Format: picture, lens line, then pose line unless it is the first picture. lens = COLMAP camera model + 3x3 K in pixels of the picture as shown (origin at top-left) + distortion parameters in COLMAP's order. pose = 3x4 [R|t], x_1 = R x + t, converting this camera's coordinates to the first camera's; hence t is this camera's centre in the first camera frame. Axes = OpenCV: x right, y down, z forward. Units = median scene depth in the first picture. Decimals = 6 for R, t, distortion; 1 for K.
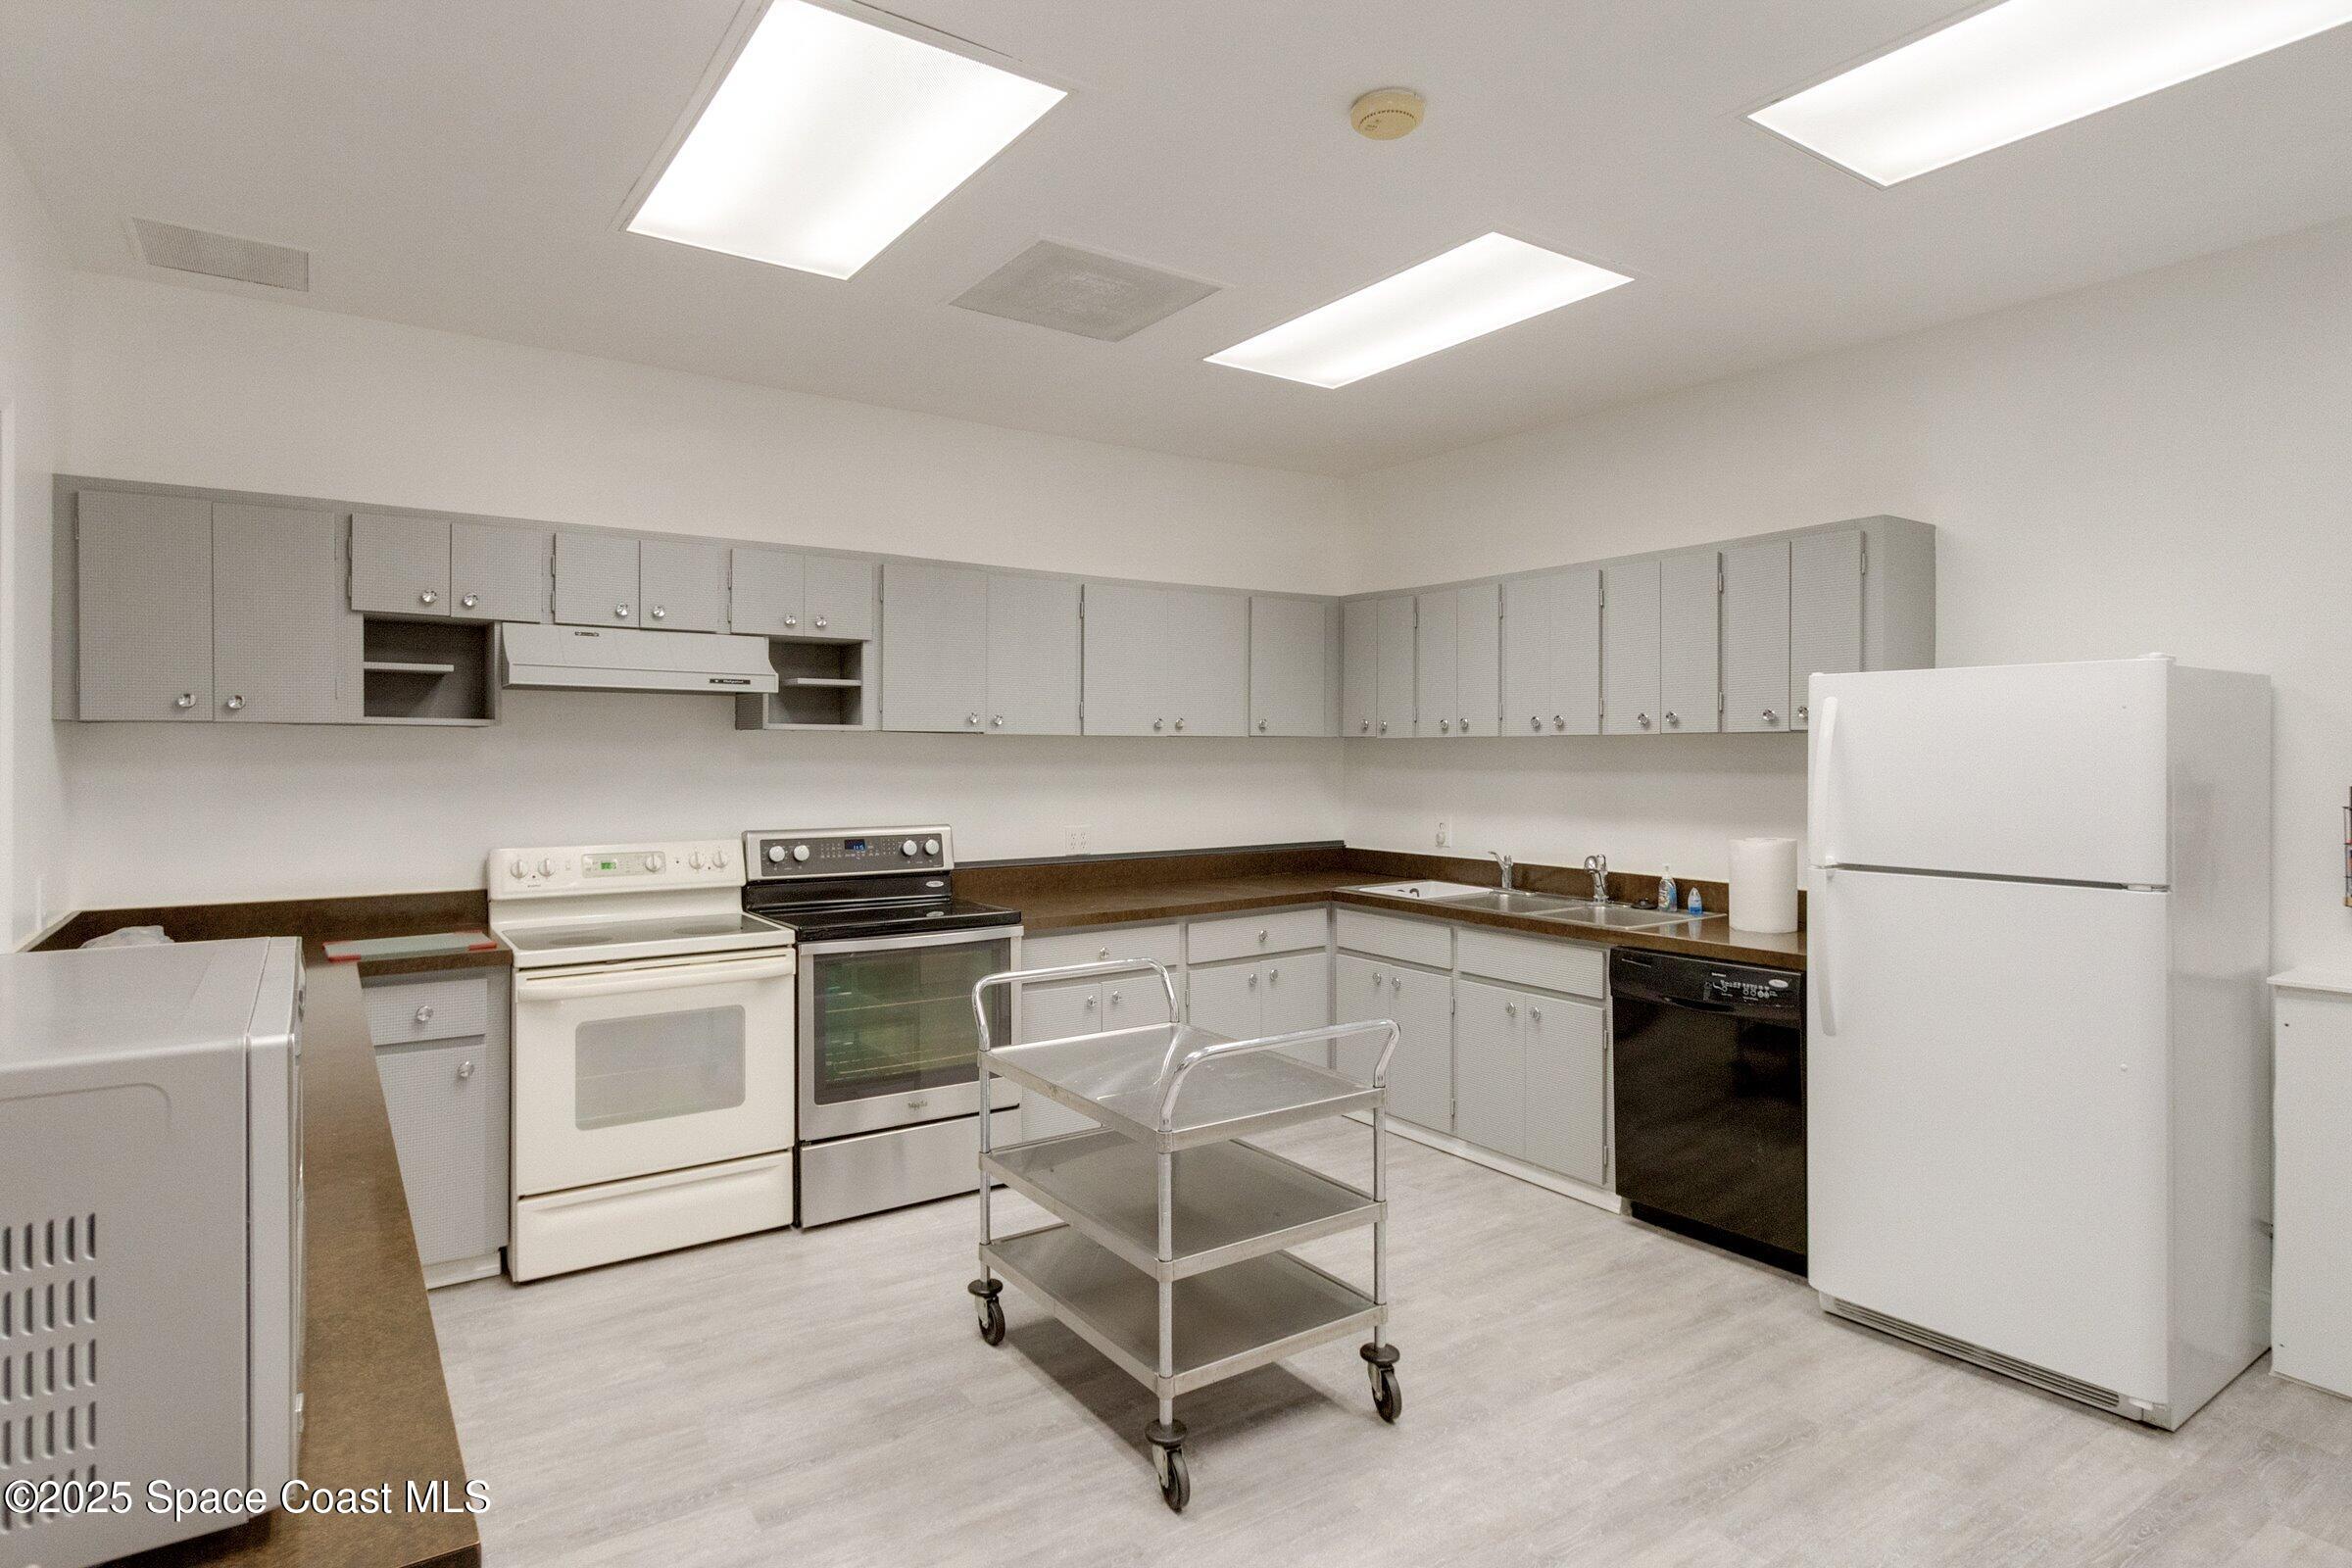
lens RADIAL K [[1238.3, 0, 1166.9], [0, 1238.3, 775.2], [0, 0, 1]] dist [0.007285, 0.000959]
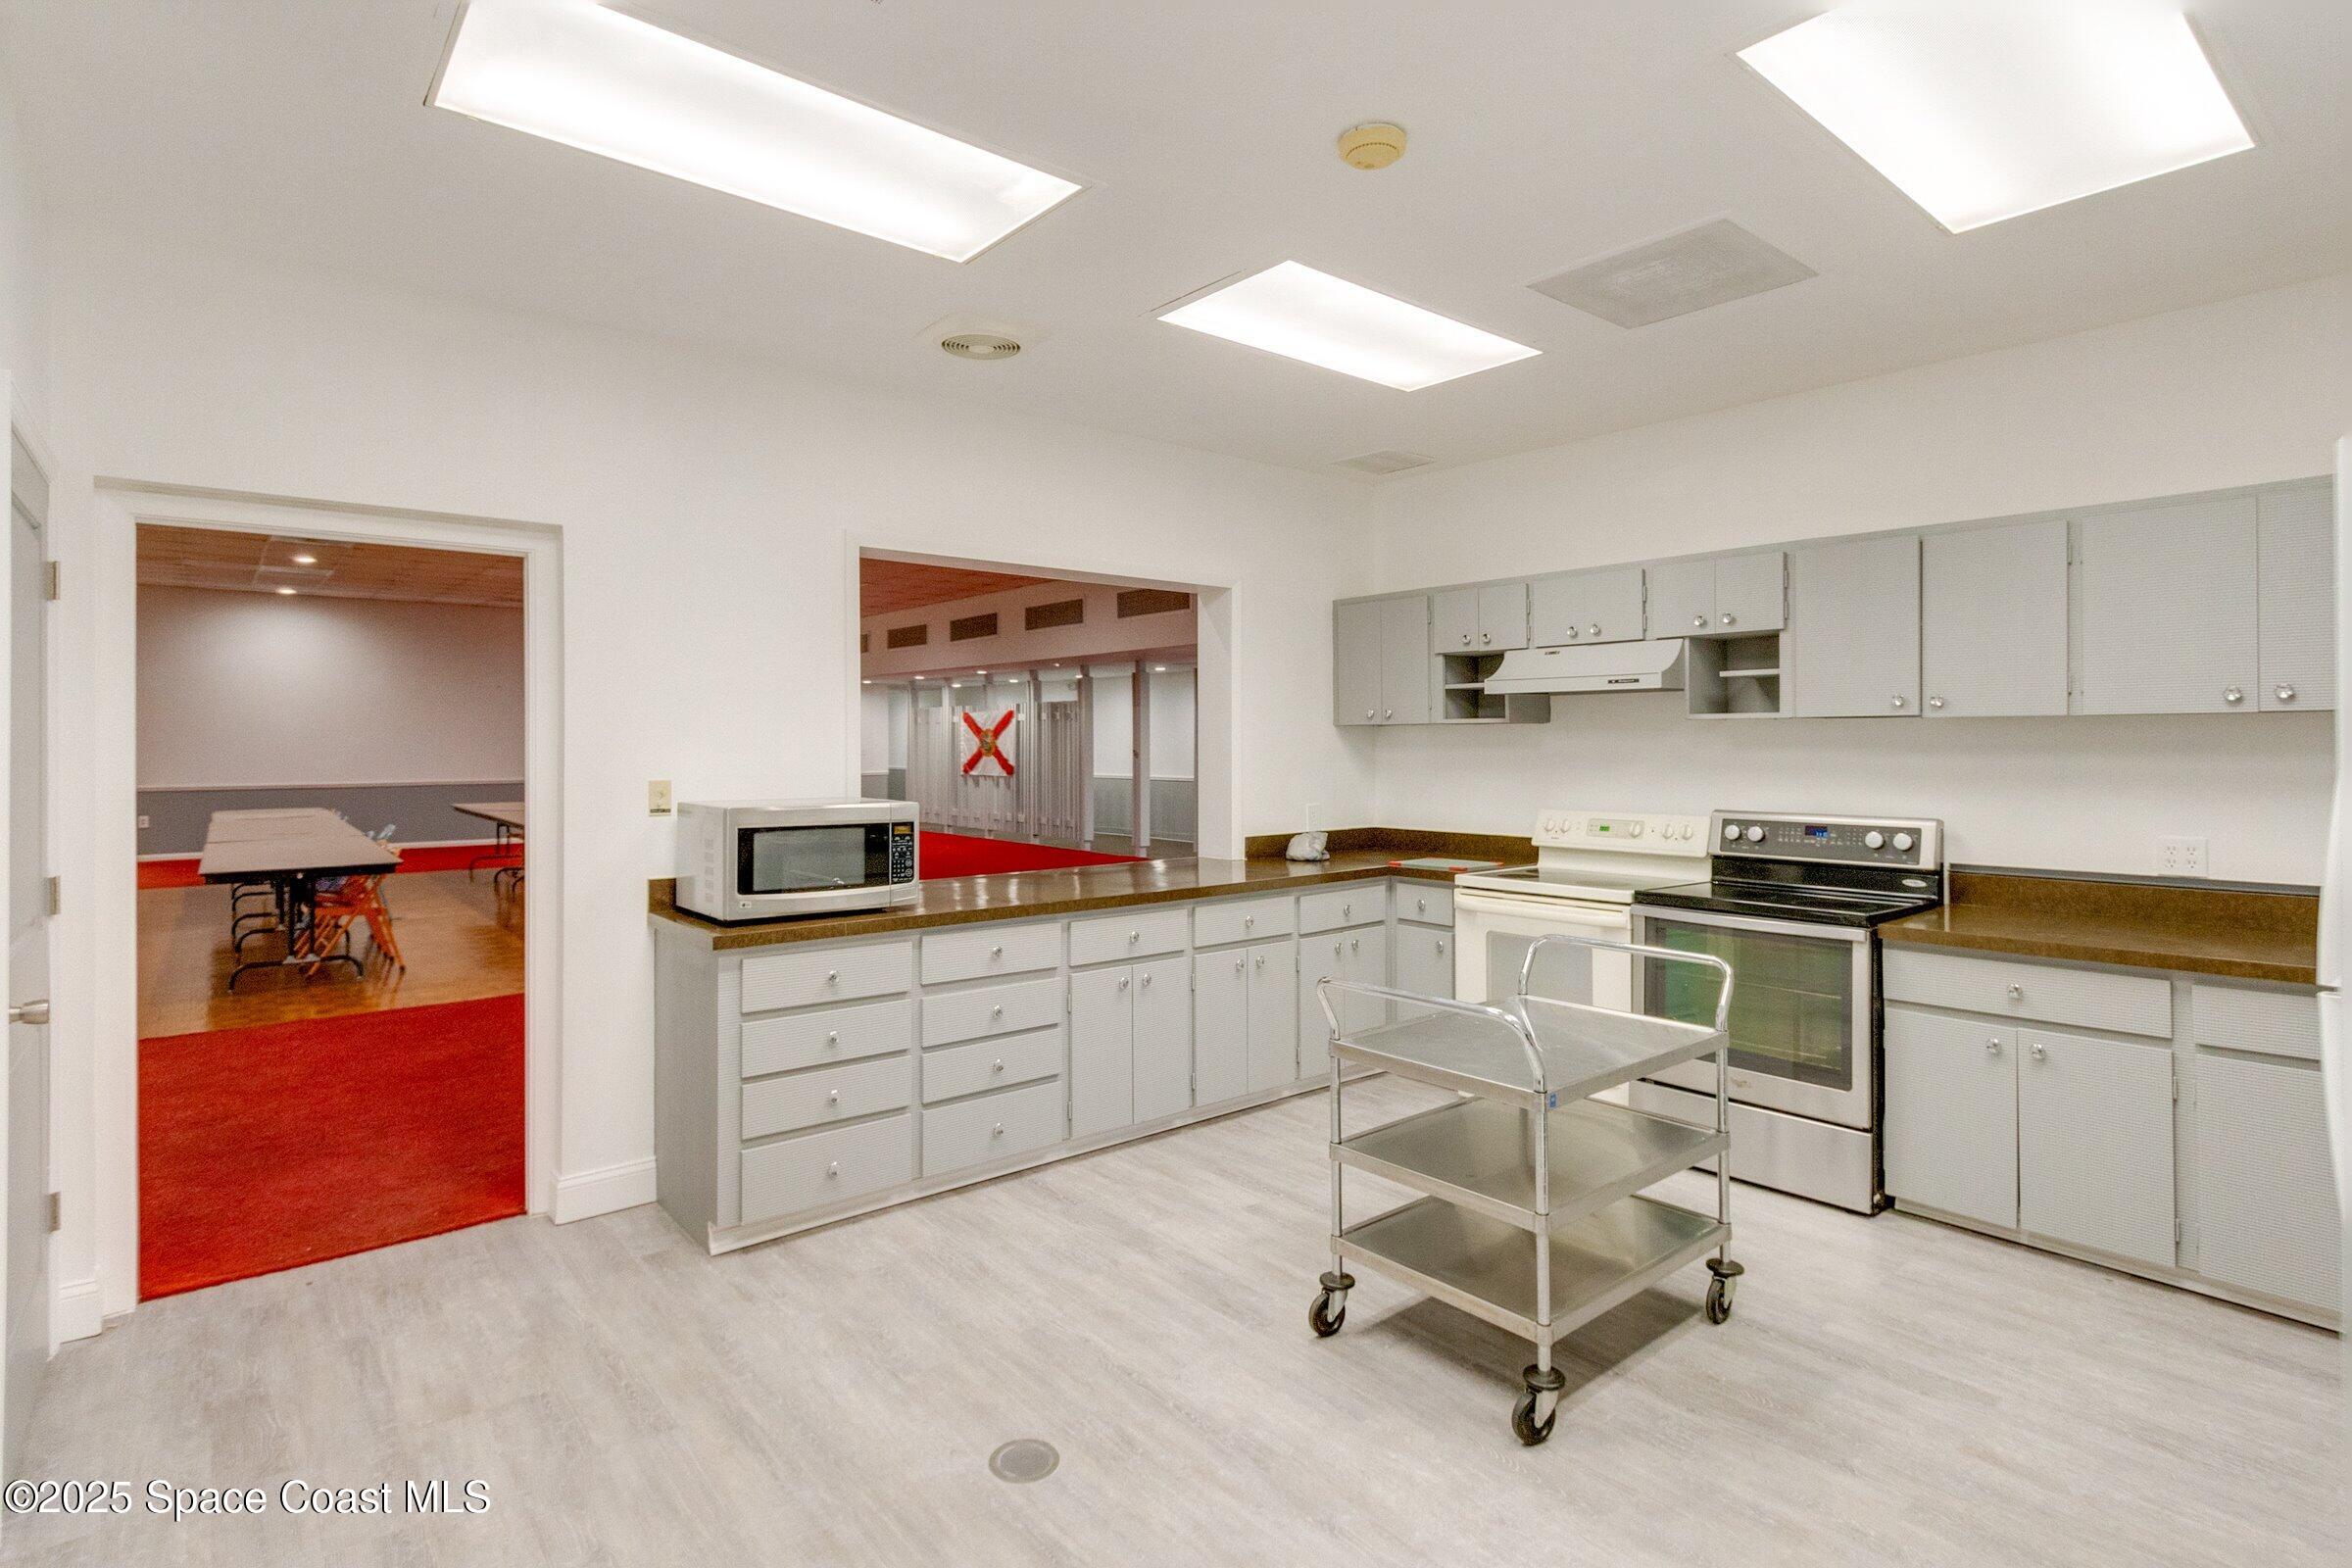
lens RADIAL K [[1148.6, 0, 1167.3], [0, 1148.6, 758.8], [0, 0, 1]] dist [0.011430, -0.002238]
pose [[0.108734, 0.010483, -0.994016, 0.648621], [-0.014855, 0.999850, 0.008919, -0.003031], [0.993960, 0.013796, 0.108874, 0.398455]]
